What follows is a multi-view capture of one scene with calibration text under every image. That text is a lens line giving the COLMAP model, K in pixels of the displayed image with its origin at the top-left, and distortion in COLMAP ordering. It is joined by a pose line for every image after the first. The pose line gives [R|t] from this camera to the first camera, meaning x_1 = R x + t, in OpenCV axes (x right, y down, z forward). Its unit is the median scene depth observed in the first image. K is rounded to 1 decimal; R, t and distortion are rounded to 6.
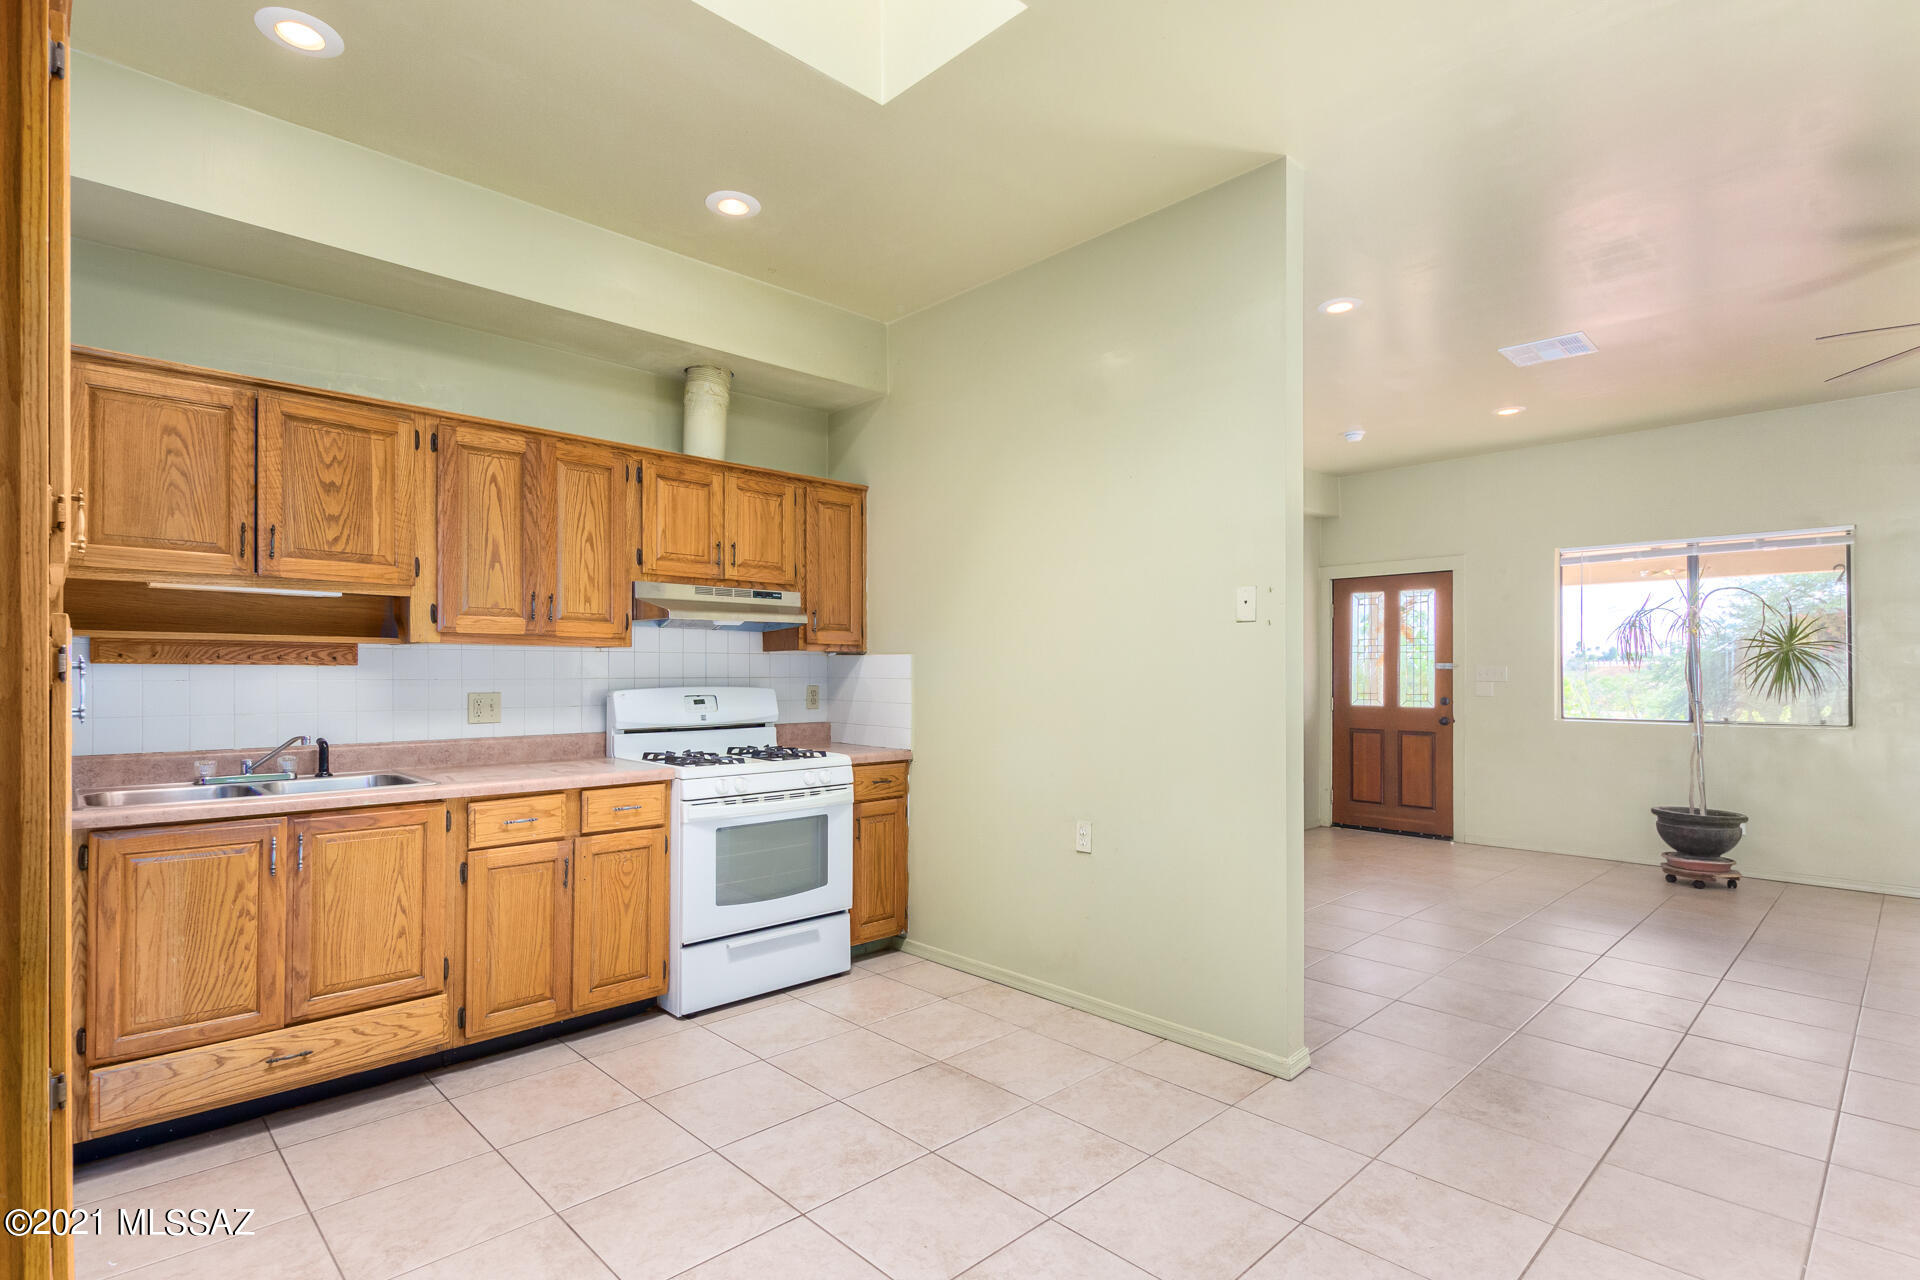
lens RADIAL K [[938.7, 0, 954.6], [0, 938.7, 667.2], [0, 0, 1]] dist [0.004087, -0.002164]
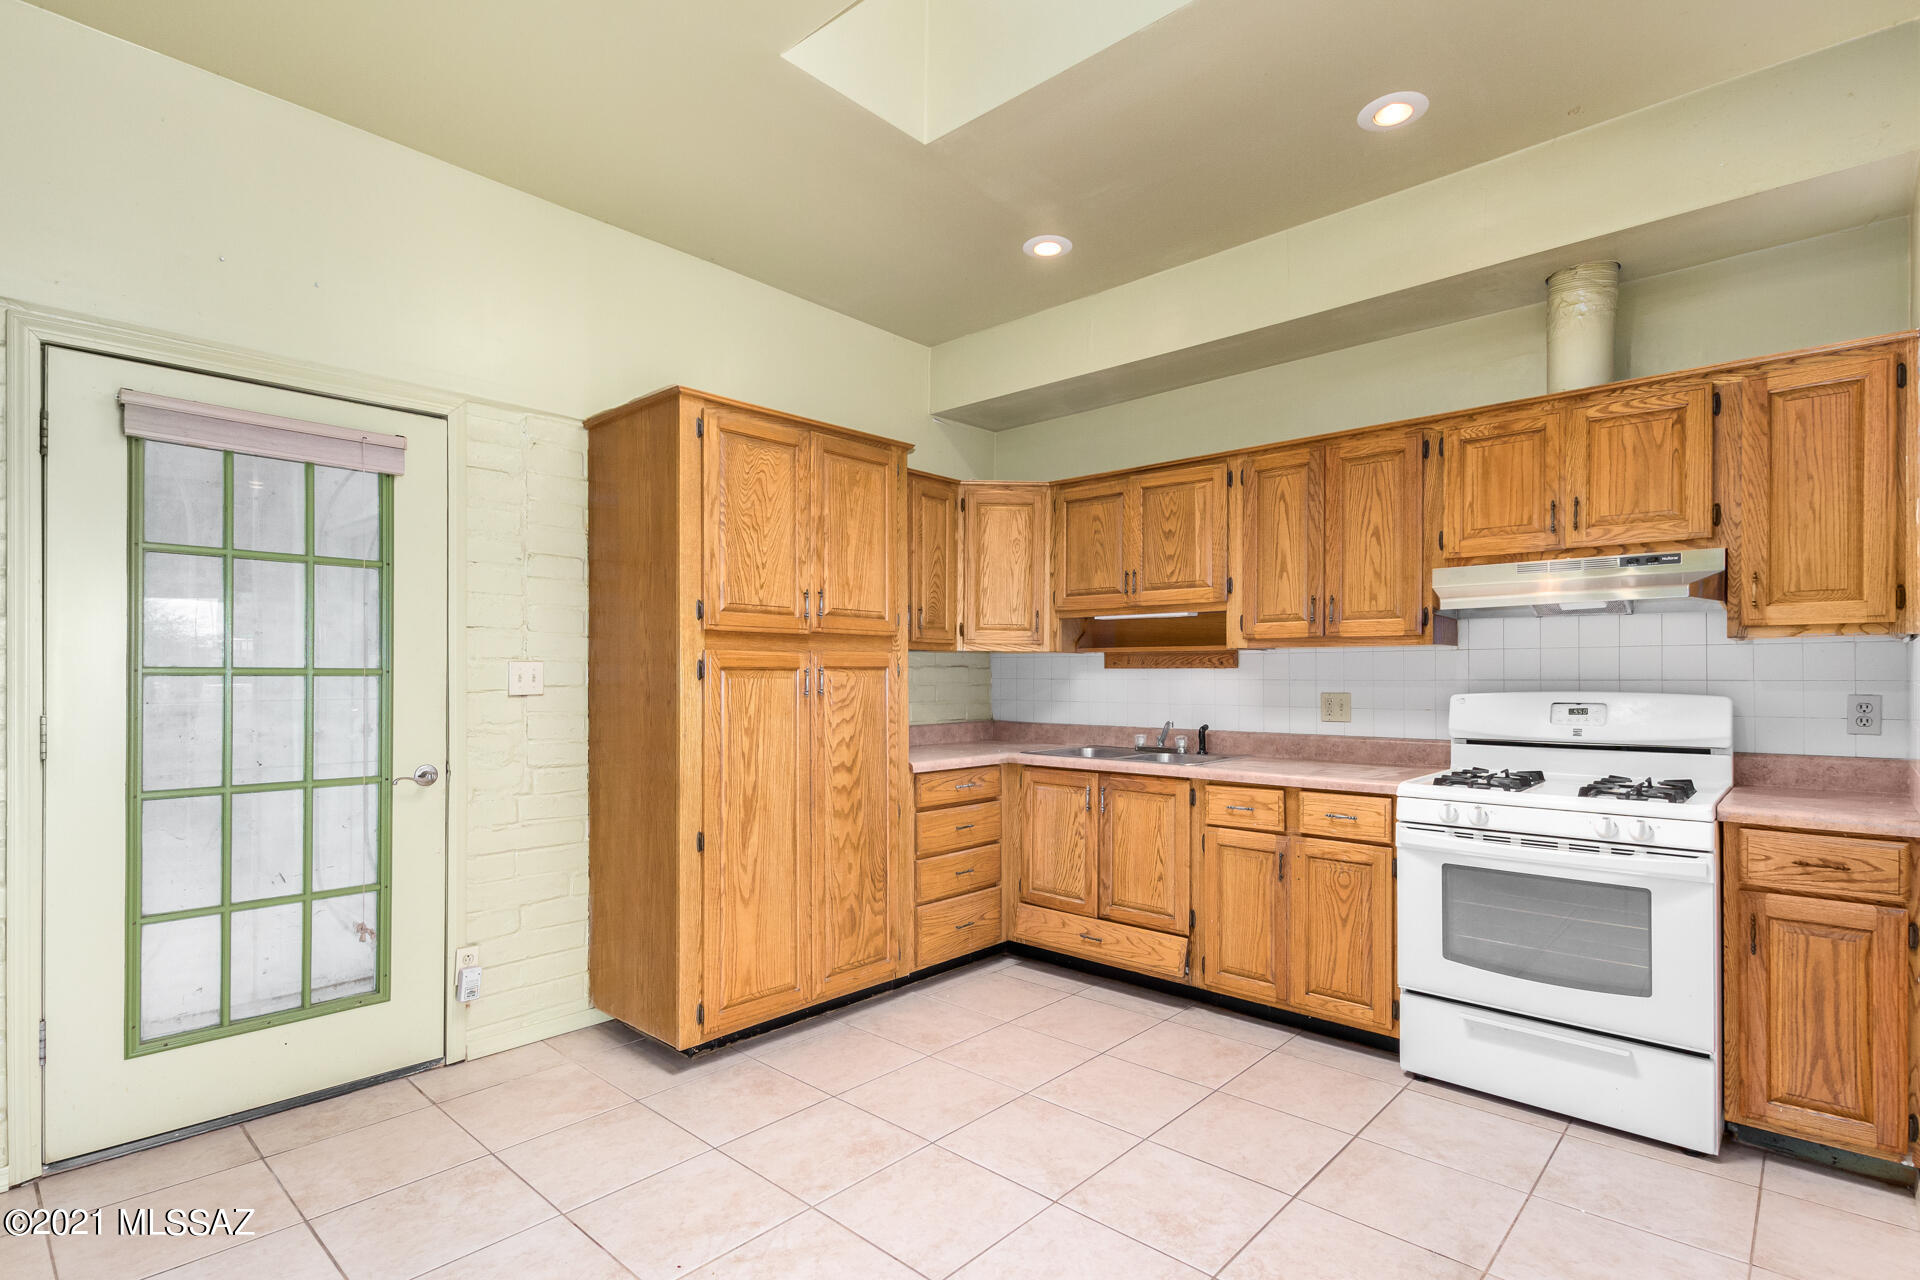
lens RADIAL K [[938.7, 0, 958.2], [0, 938.7, 672.9], [0, 0, 1]] dist [0.004087, -0.002164]
pose [[0.047952, -0.003911, -0.998842, 0.559219], [0.007041, 0.999969, -0.003577, 0.005941], [0.998825, -0.006861, 0.047978, 0.553928]]
